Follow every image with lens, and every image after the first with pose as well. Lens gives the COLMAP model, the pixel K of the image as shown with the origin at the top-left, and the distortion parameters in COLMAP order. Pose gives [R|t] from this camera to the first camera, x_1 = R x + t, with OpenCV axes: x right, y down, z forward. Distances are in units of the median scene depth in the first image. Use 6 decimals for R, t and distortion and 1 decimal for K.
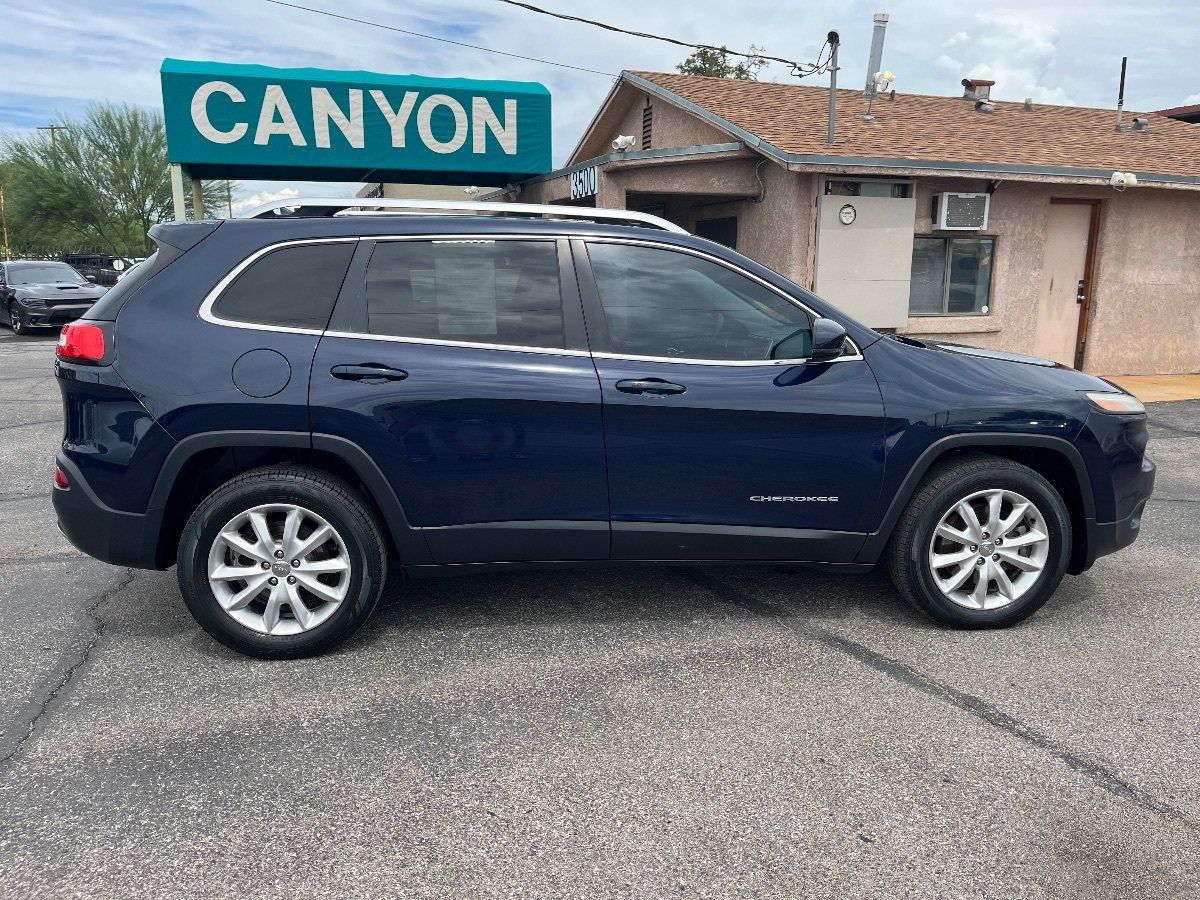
lens RADIAL K [[920.7, 0, 612.4], [0, 920.7, 448.6], [0, 0, 1]] dist [0.070977, -0.107426]
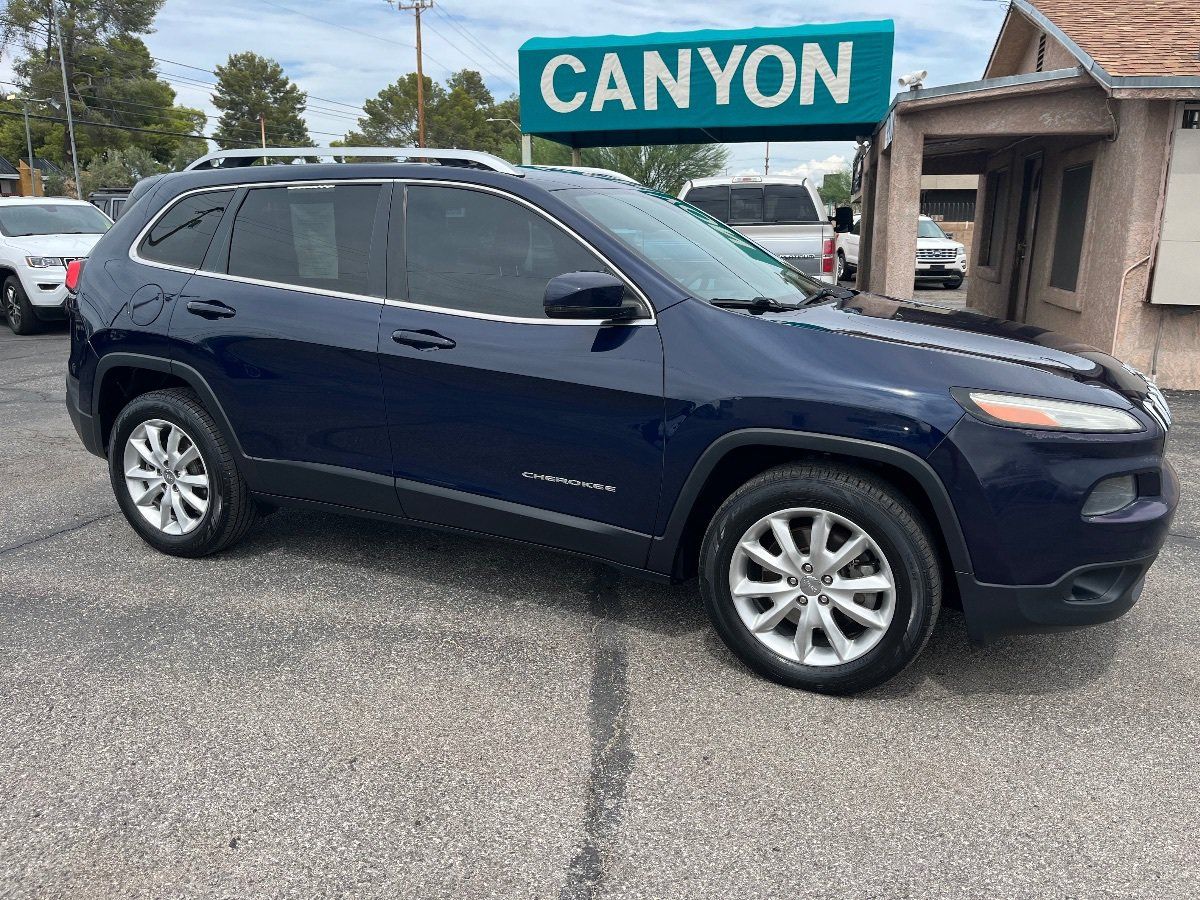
lens RADIAL K [[920.7, 0, 612.4], [0, 920.7, 448.6], [0, 0, 1]] dist [0.070977, -0.107426]
pose [[0.848227, 0.122637, -0.515239, 0.235665], [-0.104647, 0.992452, 0.063945, -0.012547], [0.519192, -0.000322, 0.854658, 0.099867]]
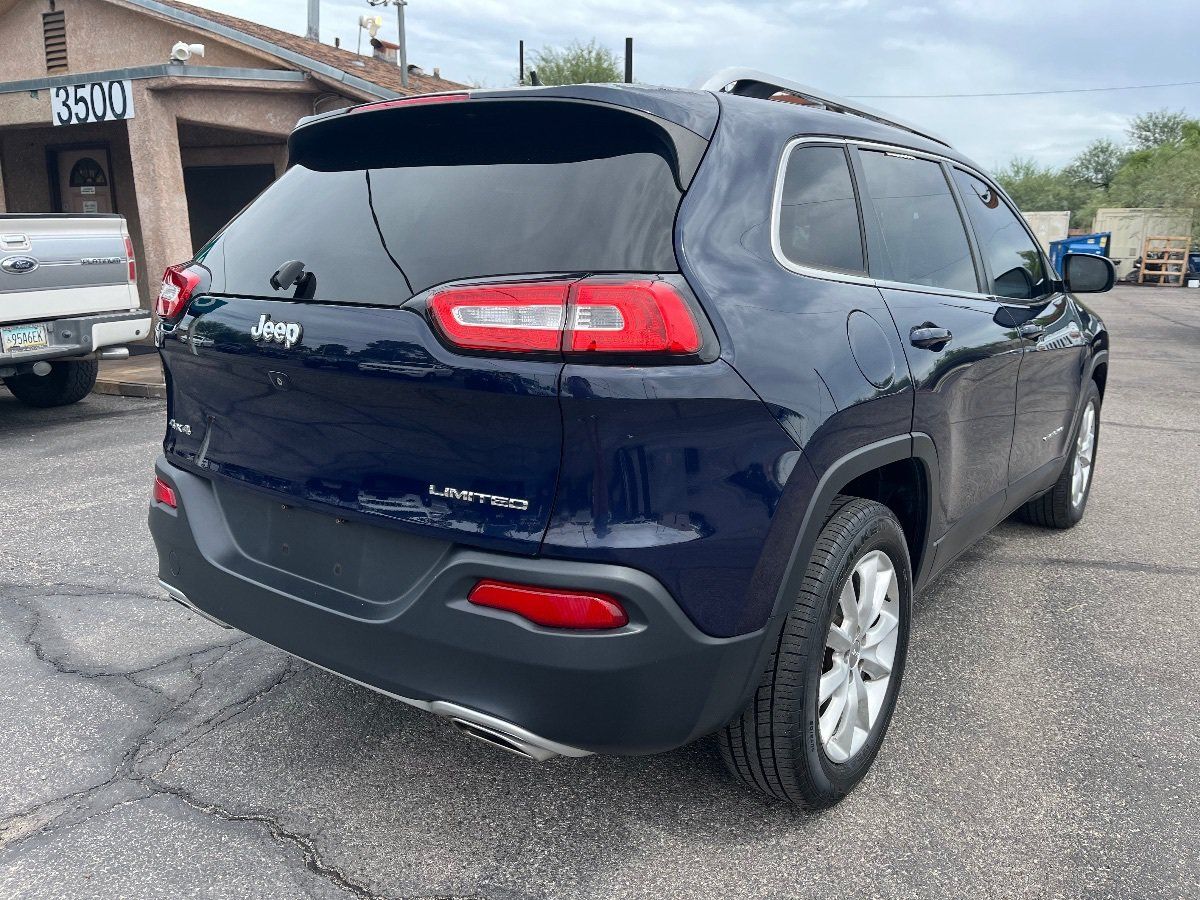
lens RADIAL K [[916.8, 0, 620.5], [0, 916.8, 450.1], [0, 0, 1]] dist [0.079632, -0.127466]
pose [[0.678959, -0.161082, 0.716287, -0.301016], [0.140304, 0.986121, 0.088771, -0.029699], [-0.720645, 0.040226, 0.692136, 0.223070]]
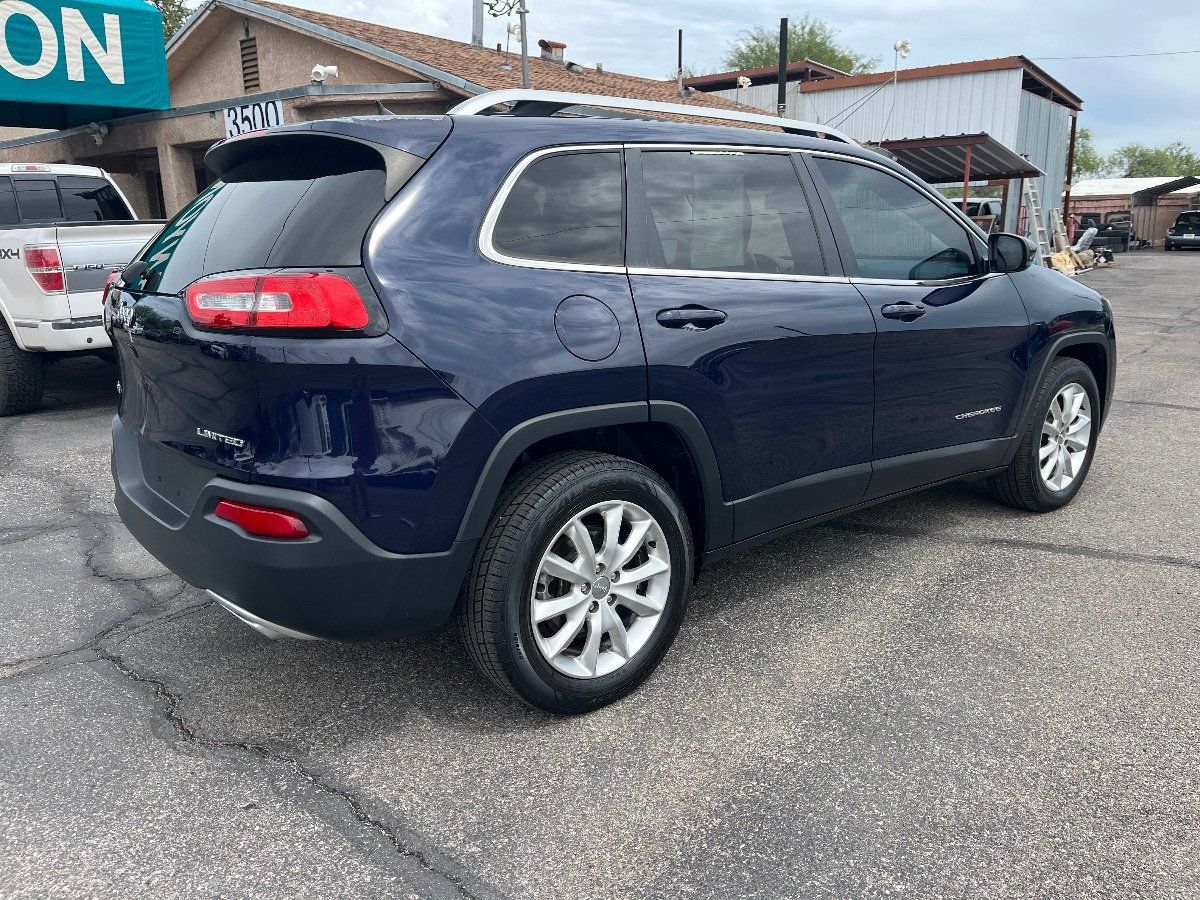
lens RADIAL K [[920.7, 0, 612.4], [0, 920.7, 448.6], [0, 0, 1]] dist [0.070977, -0.107426]
pose [[0.836101, -0.149749, 0.527740, -0.242724], [0.132649, 0.988661, 0.070381, -0.011376], [-0.532296, 0.011158, 0.846485, 0.119966]]
